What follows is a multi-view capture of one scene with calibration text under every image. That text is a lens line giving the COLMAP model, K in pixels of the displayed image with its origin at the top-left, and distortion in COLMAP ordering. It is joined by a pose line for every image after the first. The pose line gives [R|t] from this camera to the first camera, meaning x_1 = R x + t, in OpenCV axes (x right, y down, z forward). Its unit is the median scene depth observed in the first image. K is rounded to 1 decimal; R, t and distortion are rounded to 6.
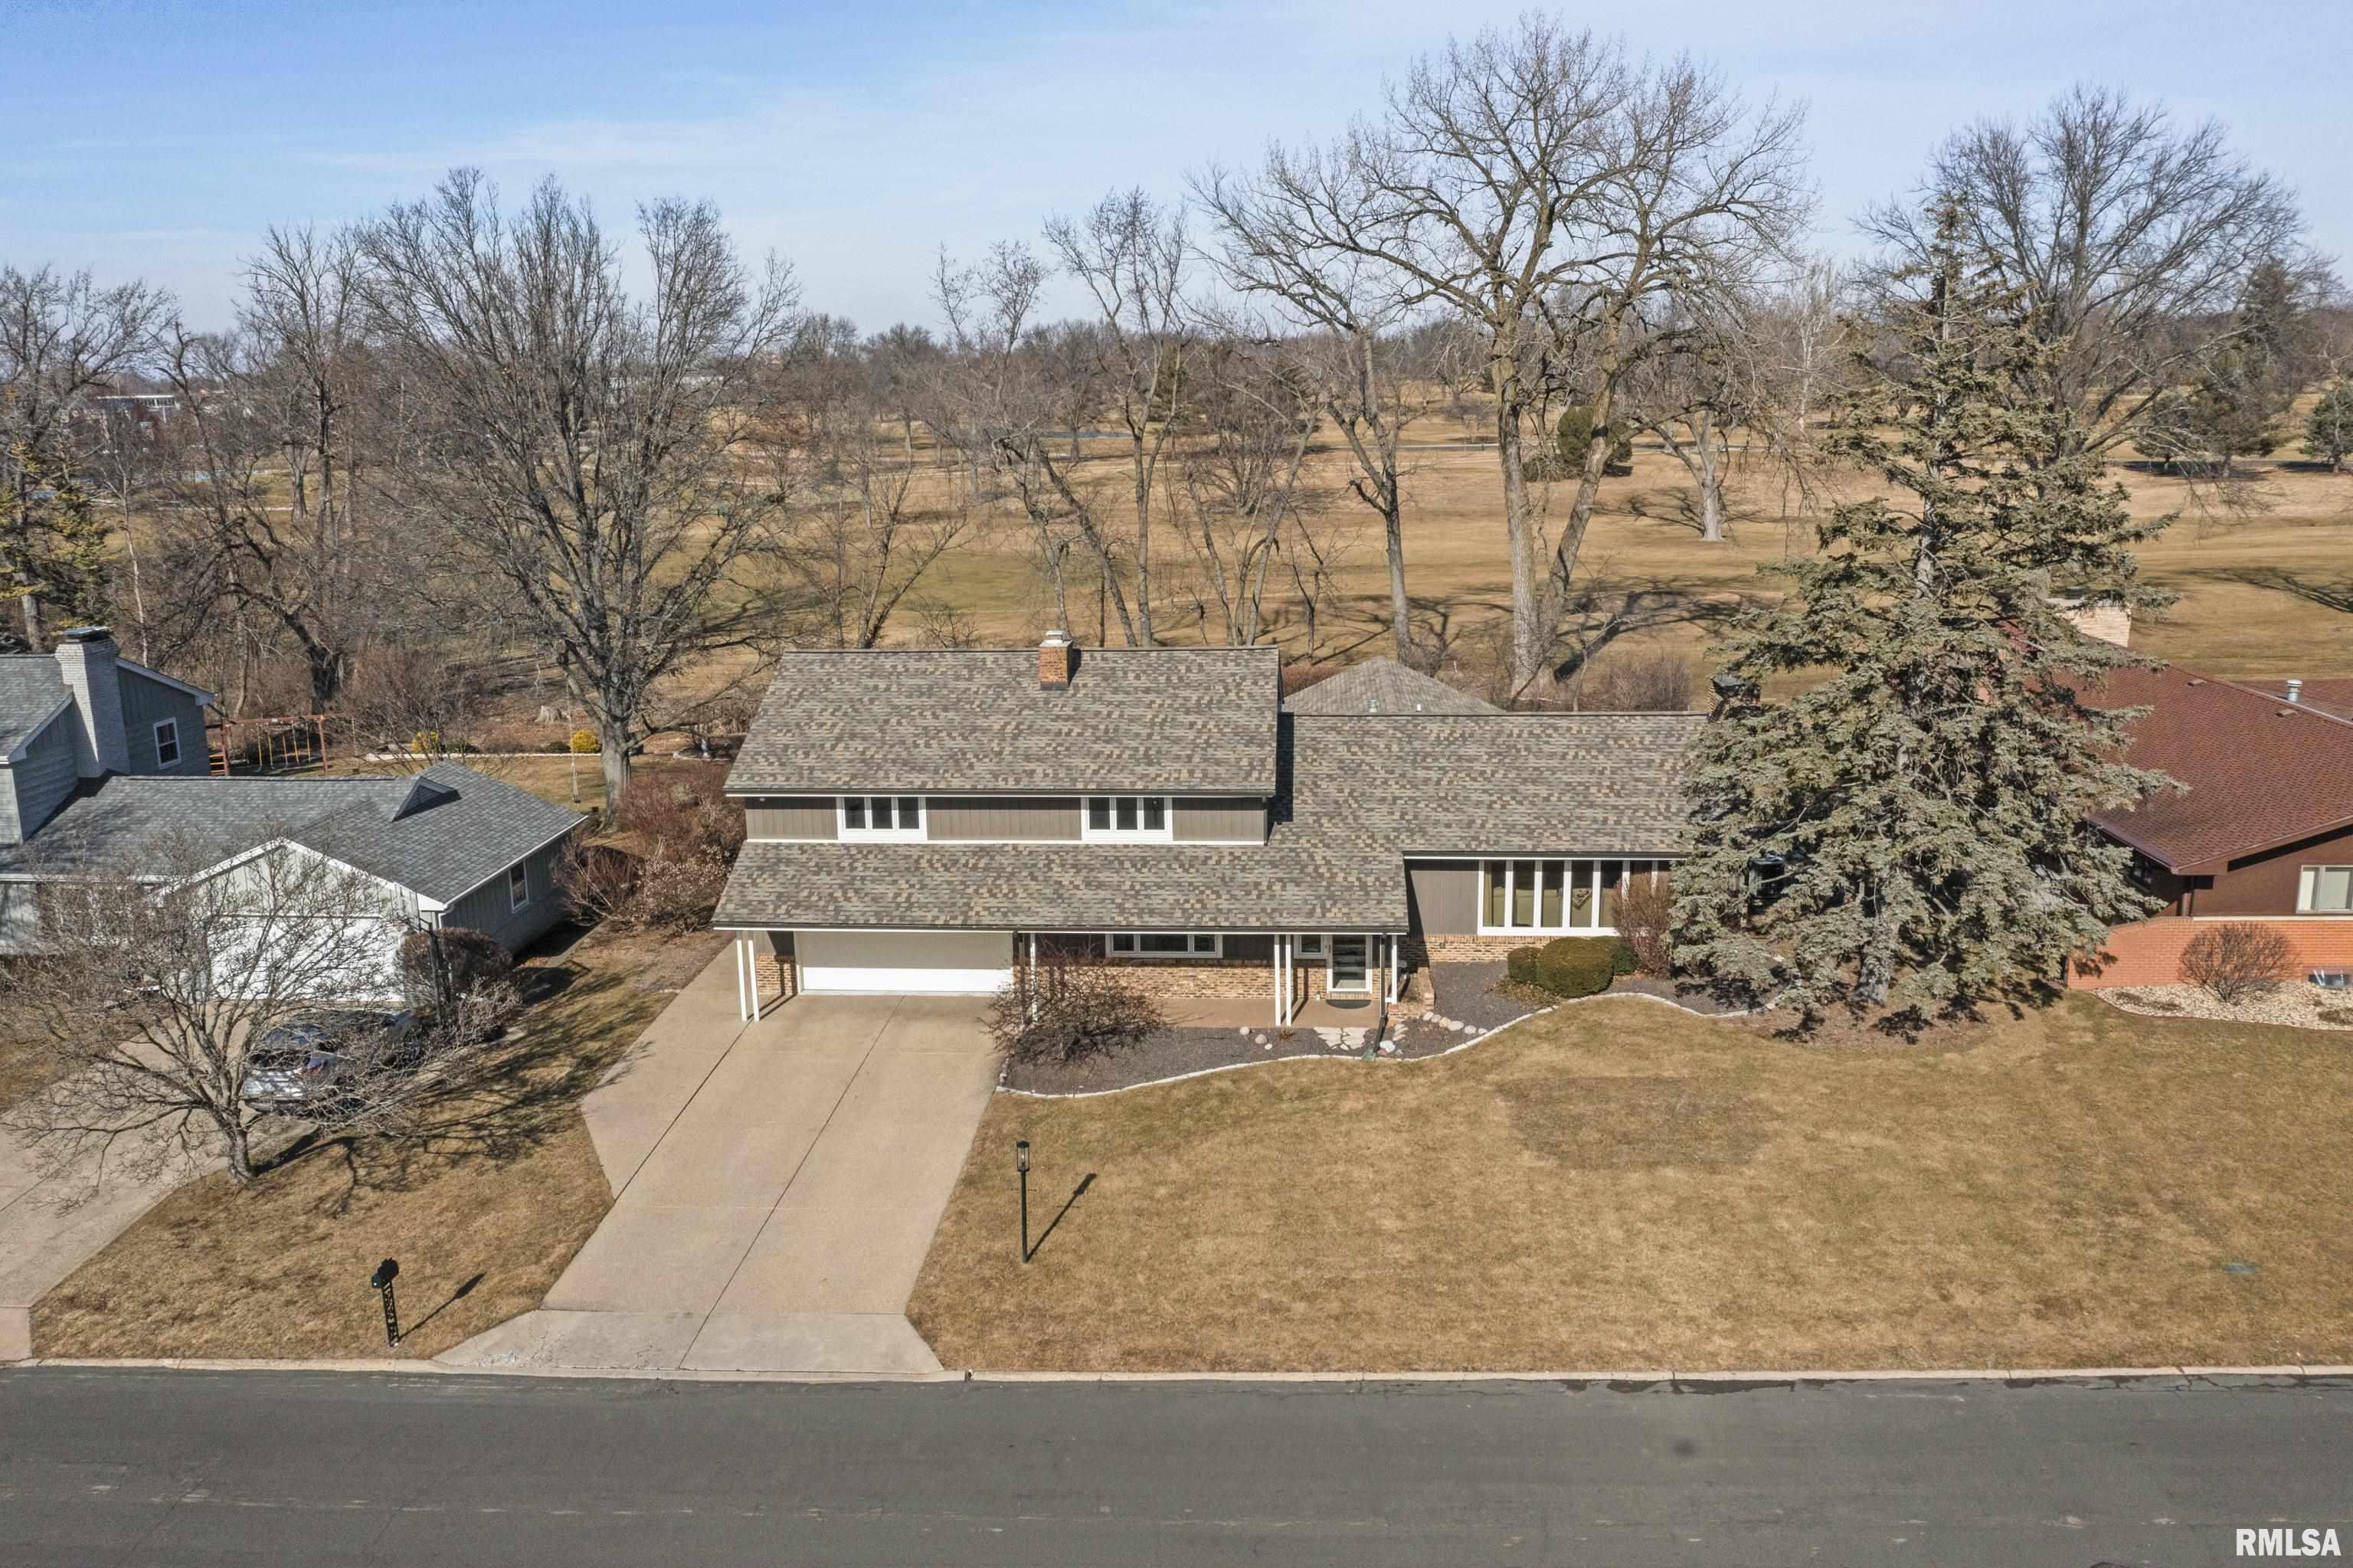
lens RADIAL K [[1830.4, 0, 1179.5], [0, 1830.4, 781.5], [0, 0, 1]] dist [-0.030547, 0.005807]
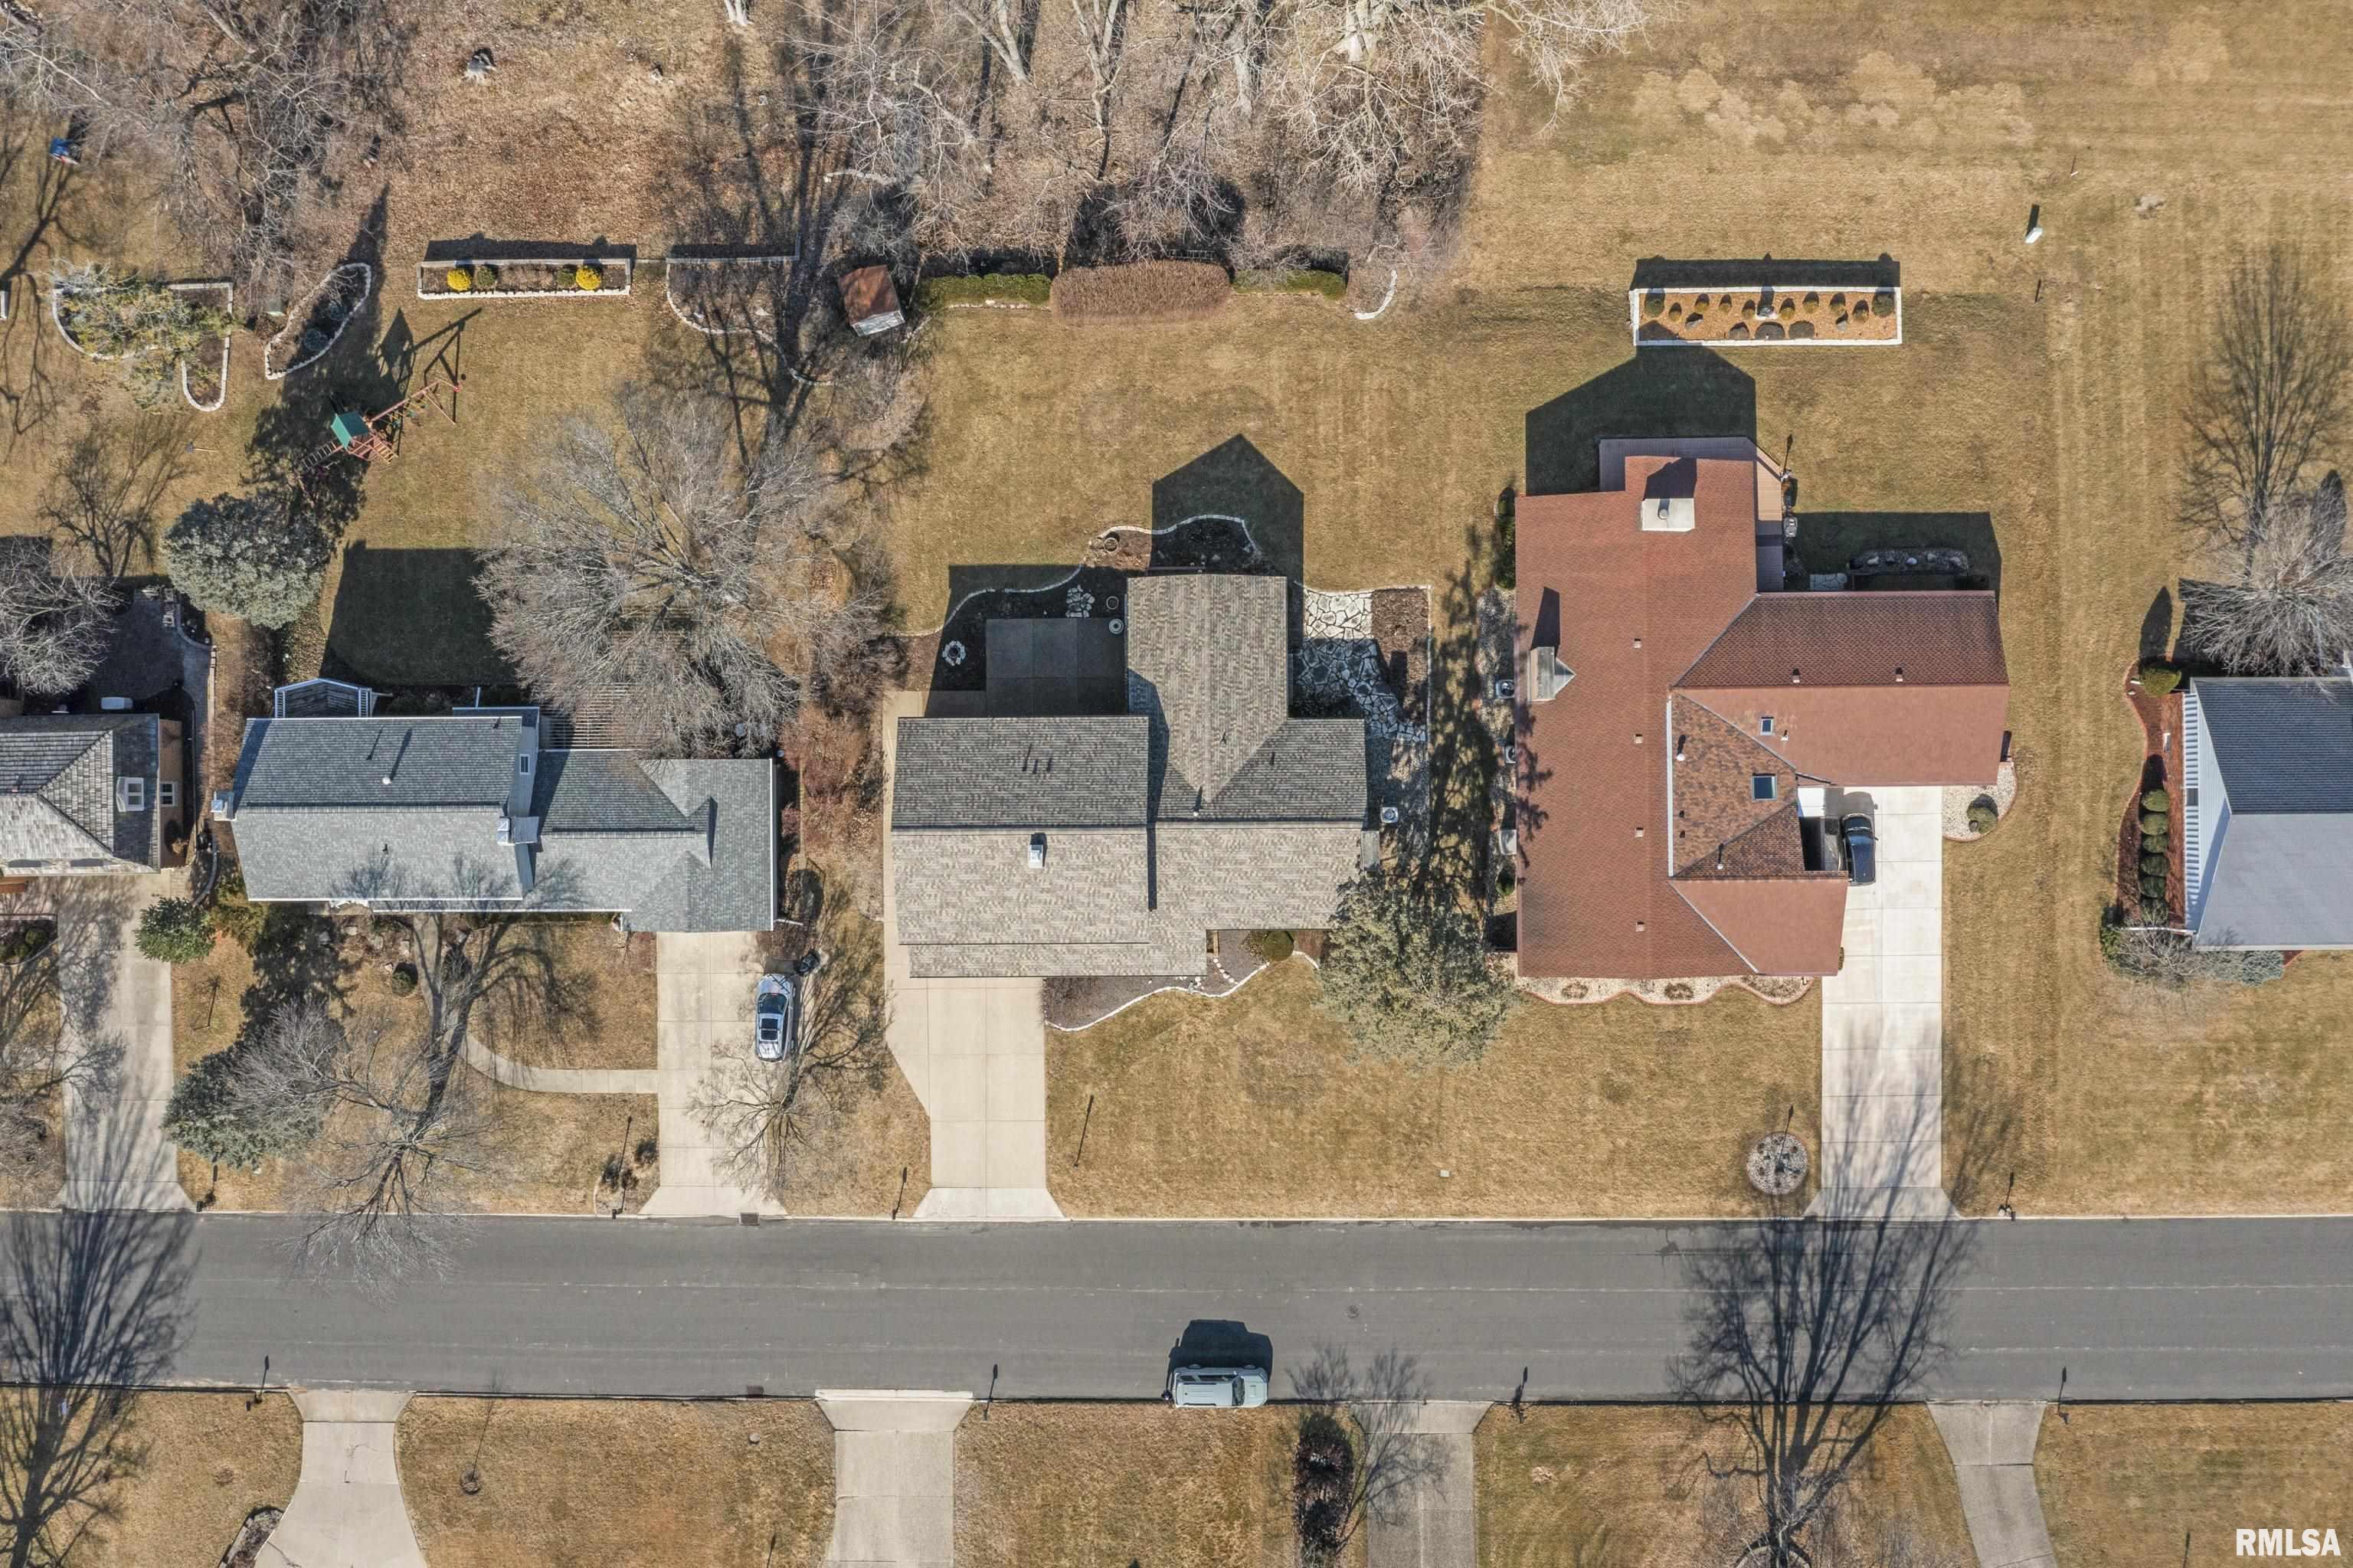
lens RADIAL K [[1830.4, 0, 1178.3], [0, 1830.4, 789.2], [0, 0, 1]] dist [-0.030547, 0.005807]
pose [[0.997332, -0.072996, -0.000876, 0.107130], [0.016738, 0.216976, 0.976033, -2.303317], [-0.071056, -0.973444, 0.217619, 0.715404]]
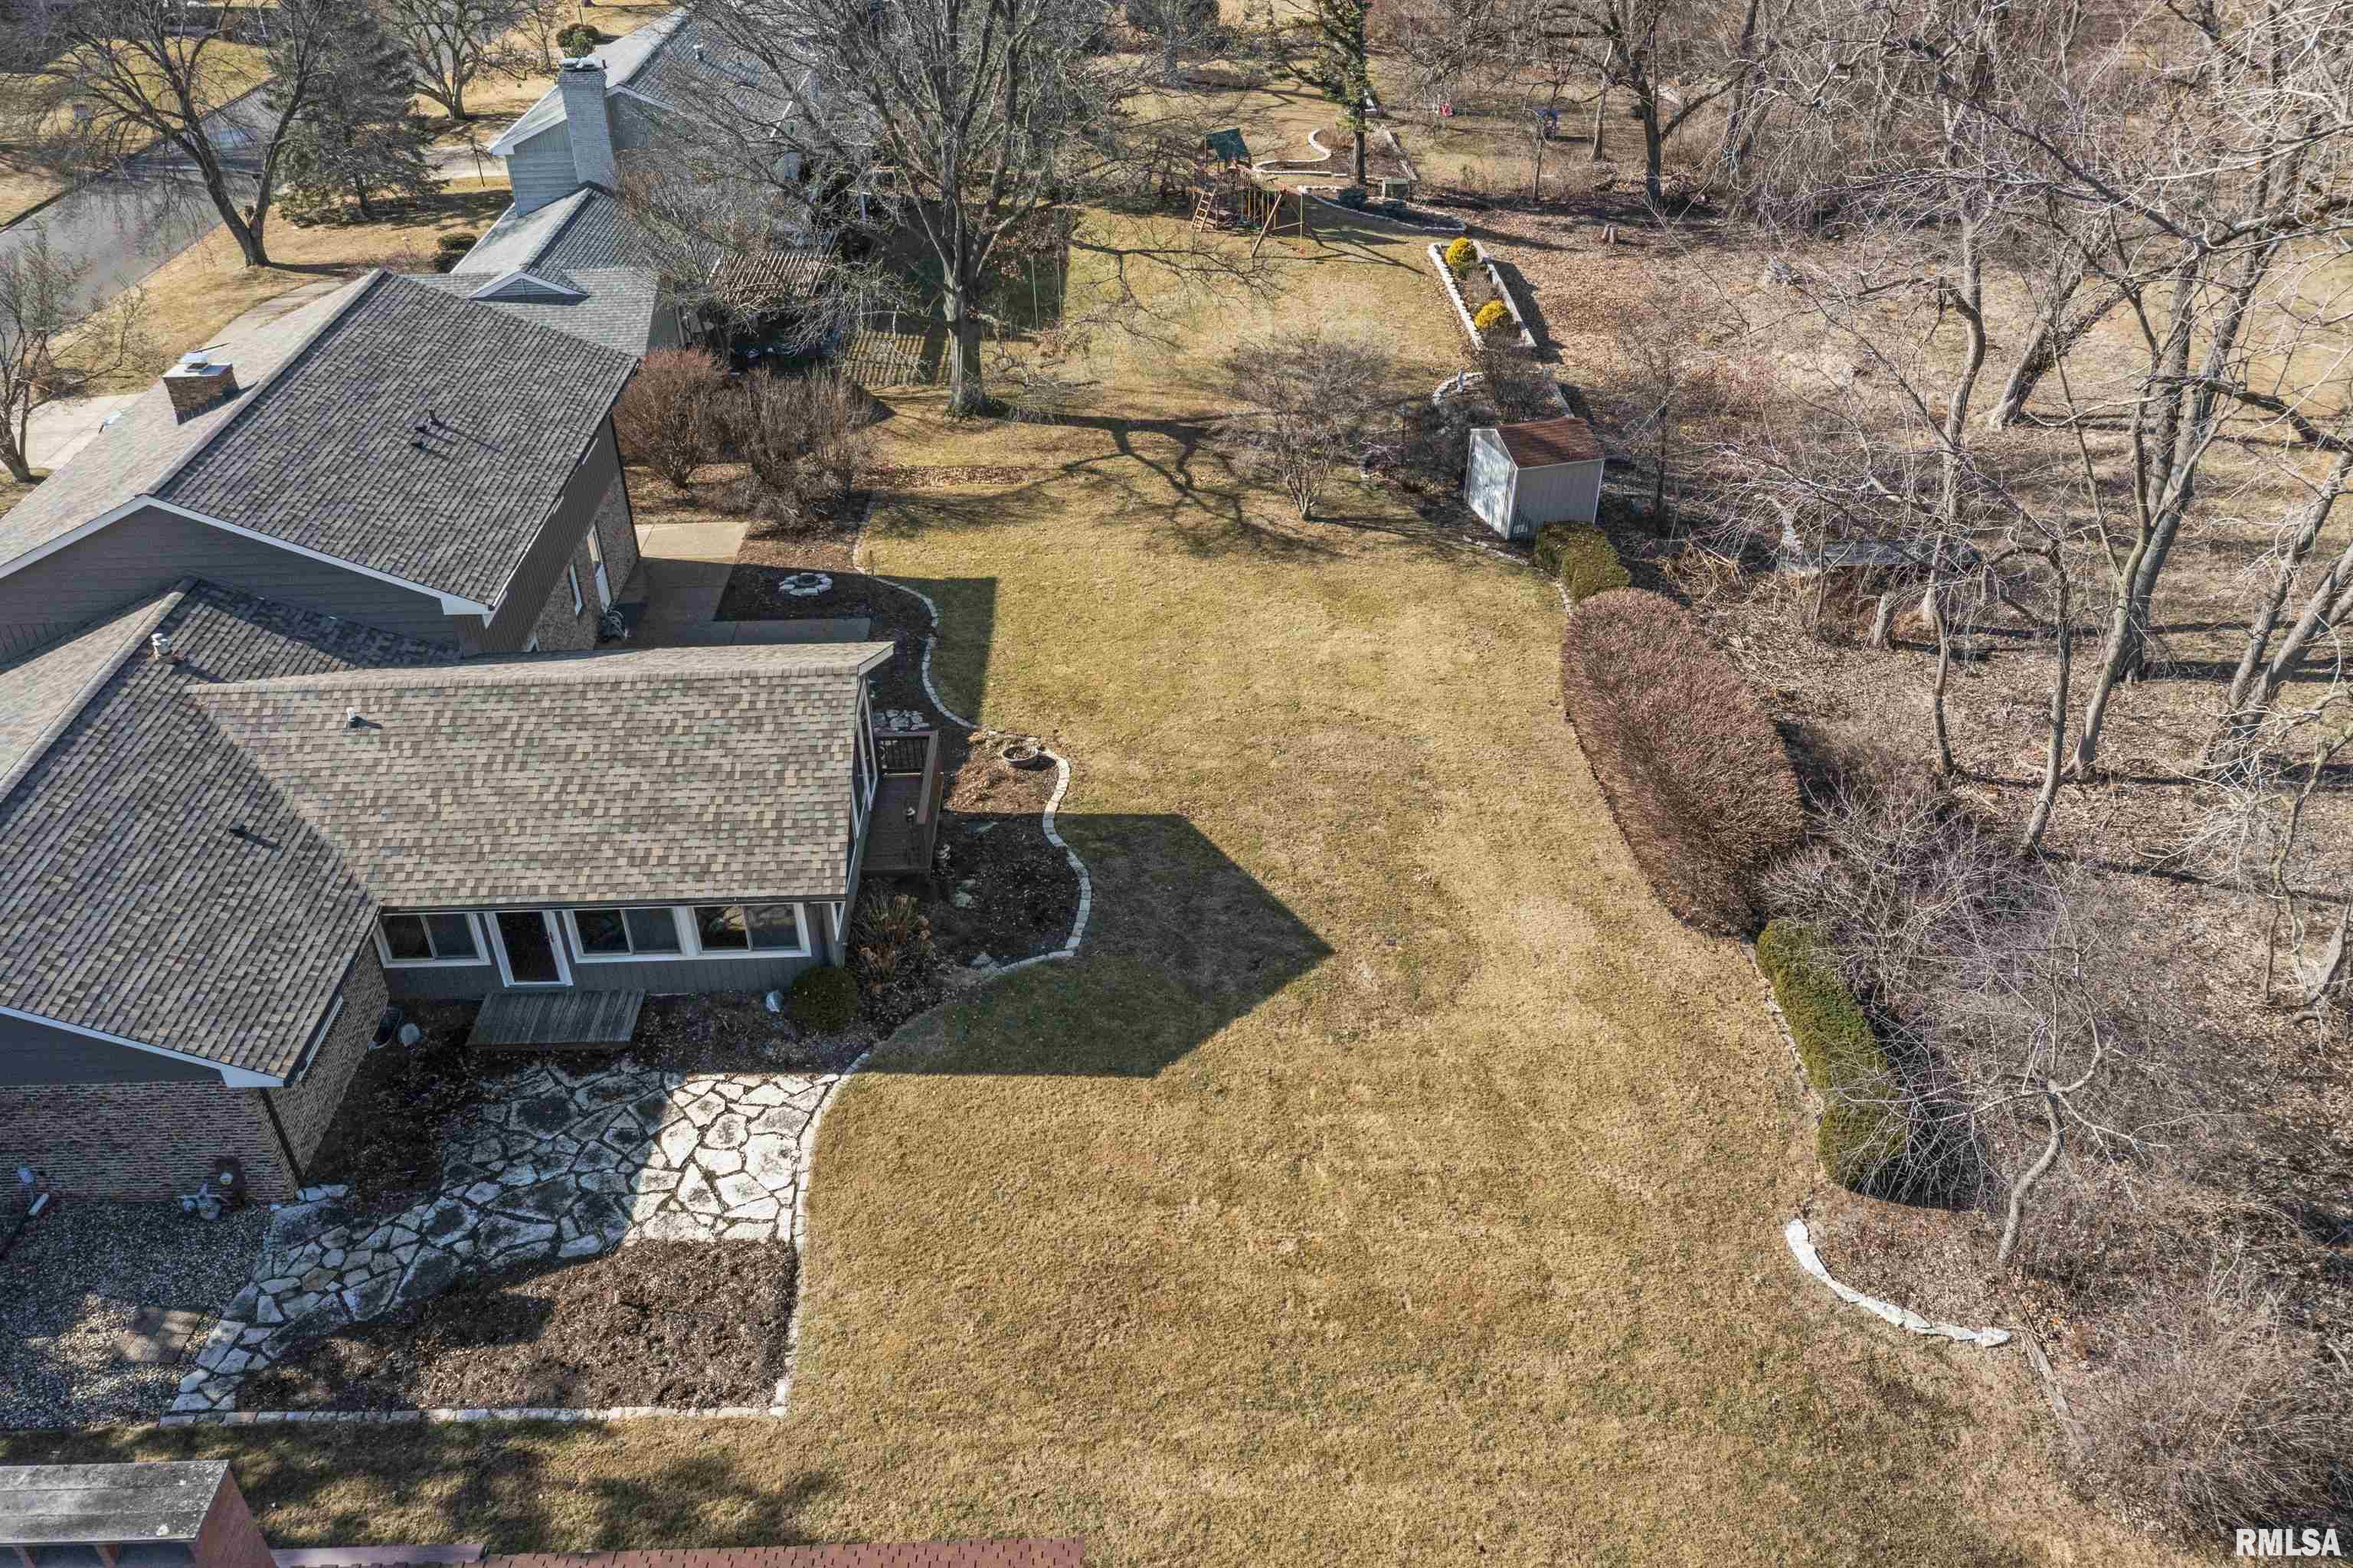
lens RADIAL K [[1830.4, 0, 1170.4], [0, 1830.4, 781.7], [0, 0, 1]] dist [-0.030547, 0.005807]
pose [[0.093517, 0.560529, -0.822838, 0.844089], [-0.199391, 0.820260, 0.536112, -0.506725], [0.975448, 0.113931, 0.188473, 1.469169]]
